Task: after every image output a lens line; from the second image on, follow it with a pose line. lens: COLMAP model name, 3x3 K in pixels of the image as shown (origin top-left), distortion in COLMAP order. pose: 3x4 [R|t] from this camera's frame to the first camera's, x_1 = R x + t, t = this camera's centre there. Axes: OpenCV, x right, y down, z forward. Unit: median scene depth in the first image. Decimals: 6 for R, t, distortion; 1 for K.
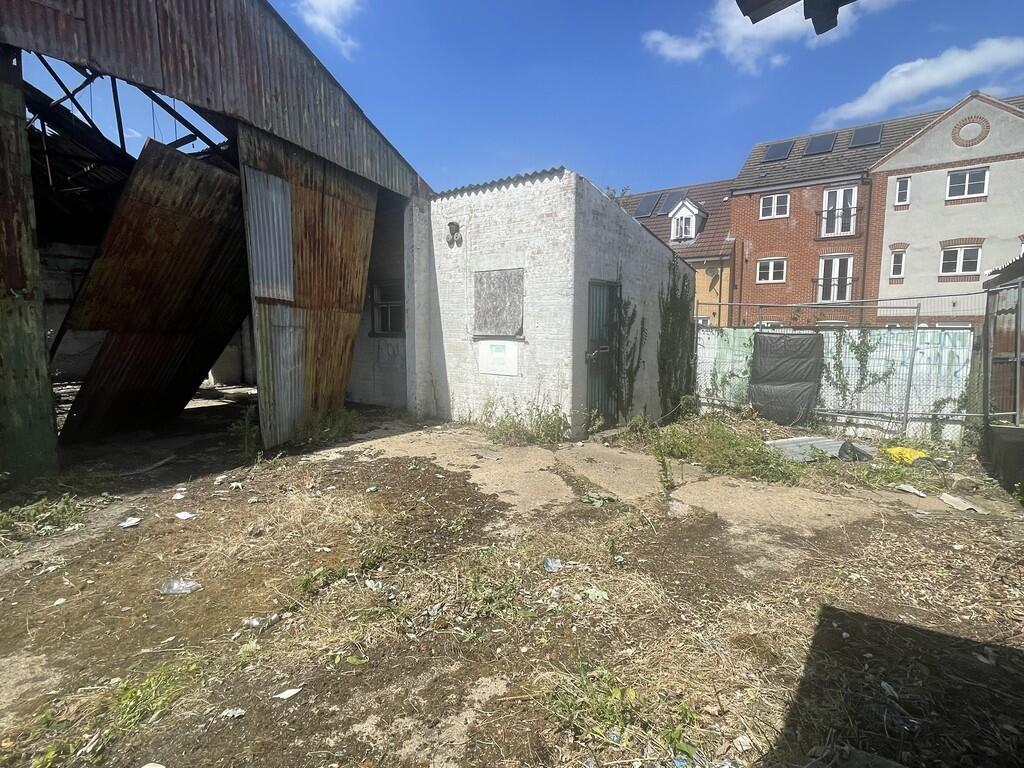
lens RADIAL K [[527.1, 0, 510.5], [0, 527.1, 385.0], [0, 0, 1]] dist [-0.004678, -0.000780]
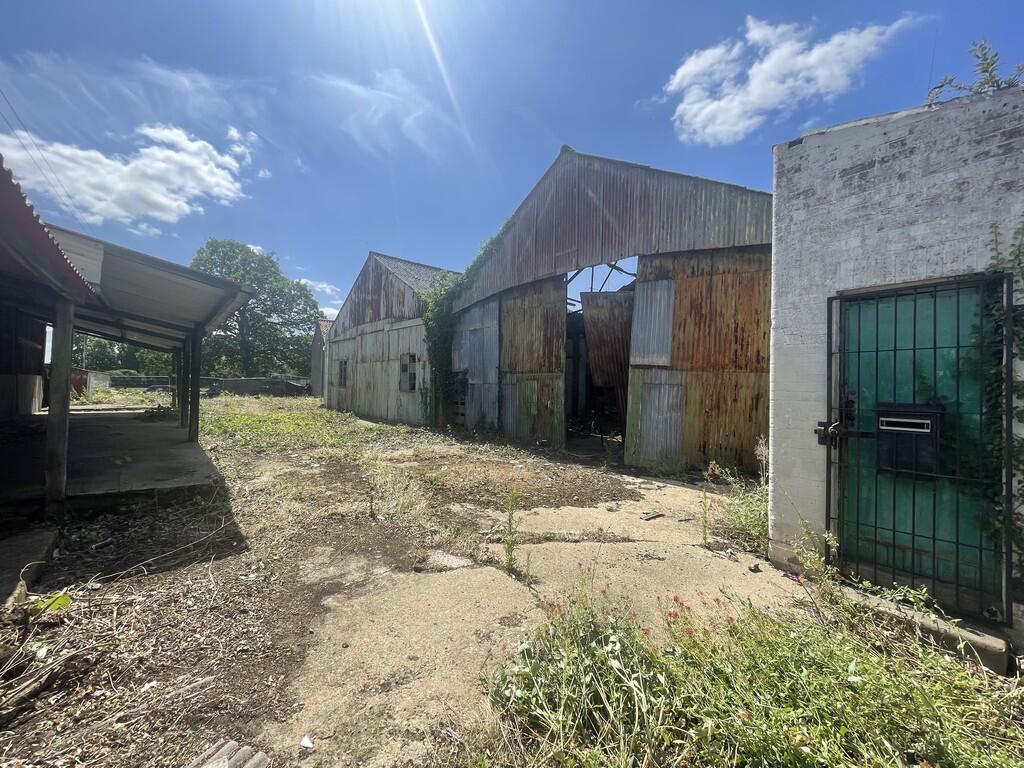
lens RADIAL K [[417.6, 0, 508.8], [0, 417.6, 384.7], [0, 0, 1]] dist [0.001029, 0.000103]
pose [[-0.228226, -0.016156, -0.973474, 0.952090], [-0.132893, 0.991021, 0.014709, -0.096048], [0.964496, 0.132724, -0.228324, 1.132923]]
